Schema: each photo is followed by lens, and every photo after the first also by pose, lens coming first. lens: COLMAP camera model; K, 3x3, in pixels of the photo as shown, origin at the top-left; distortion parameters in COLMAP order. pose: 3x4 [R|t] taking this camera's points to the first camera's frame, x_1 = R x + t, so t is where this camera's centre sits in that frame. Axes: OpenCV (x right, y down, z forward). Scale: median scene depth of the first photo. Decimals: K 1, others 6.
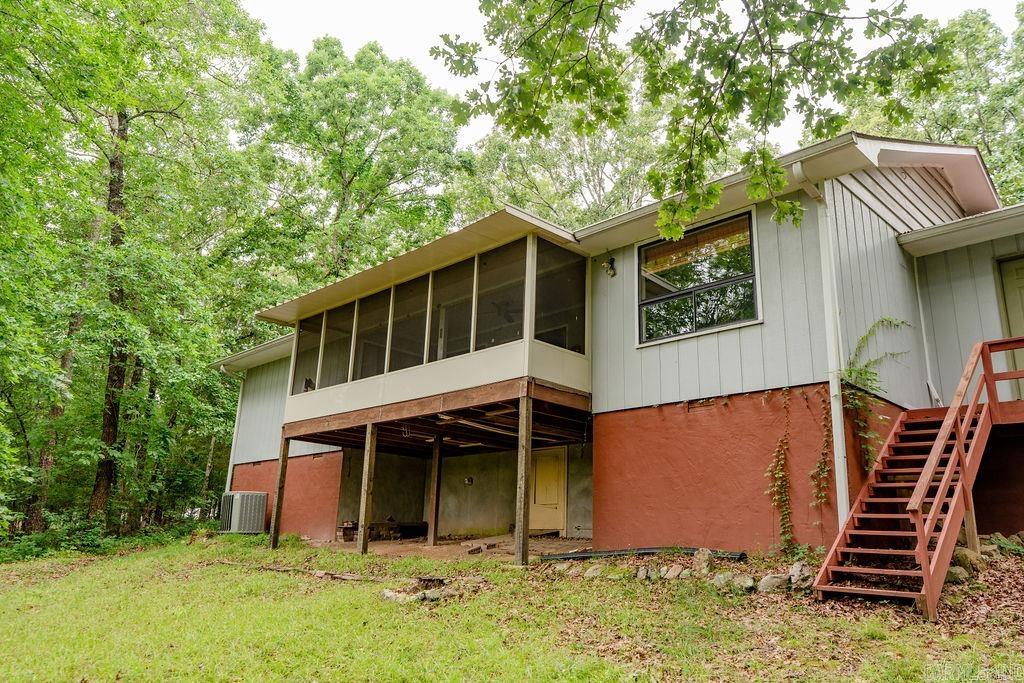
lens RADIAL K [[732.0, 0, 512.8], [0, 732.0, 339.4], [0, 0, 1]] dist [-0.007082, 0.003714]
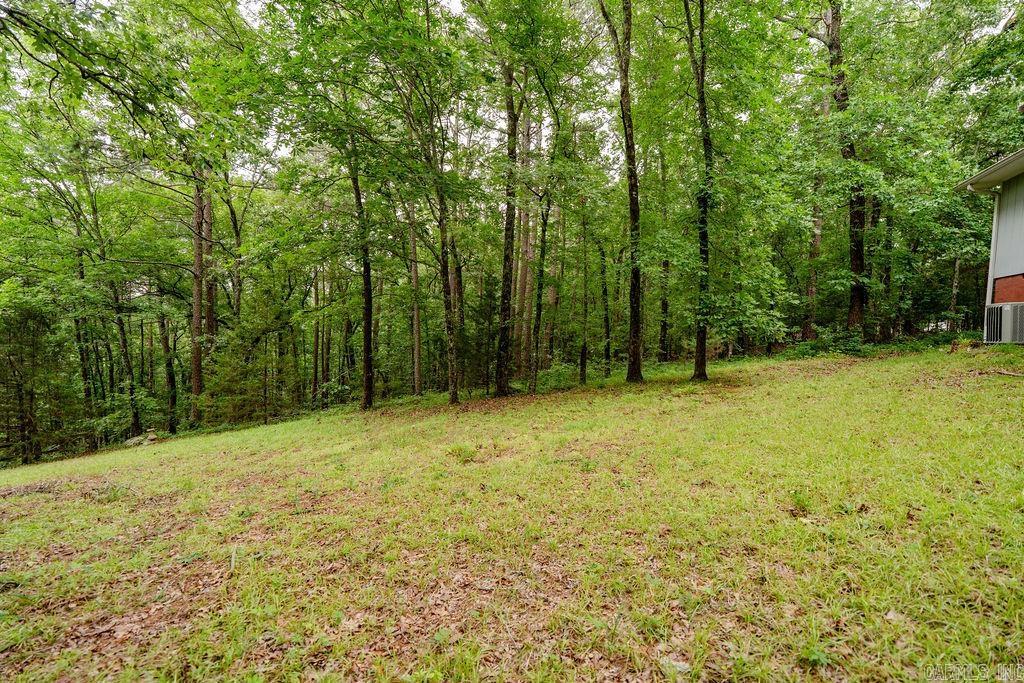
lens RADIAL K [[461.3, 0, 510.9], [0, 461.3, 341.2], [0, 0, 1]] dist [-0.004735, 0.003130]
pose [[0.411536, 0.018059, -0.911215, -0.068924], [0.220097, 0.968242, 0.118593, 0.029761], [0.884418, -0.249361, 0.394492, 0.120191]]
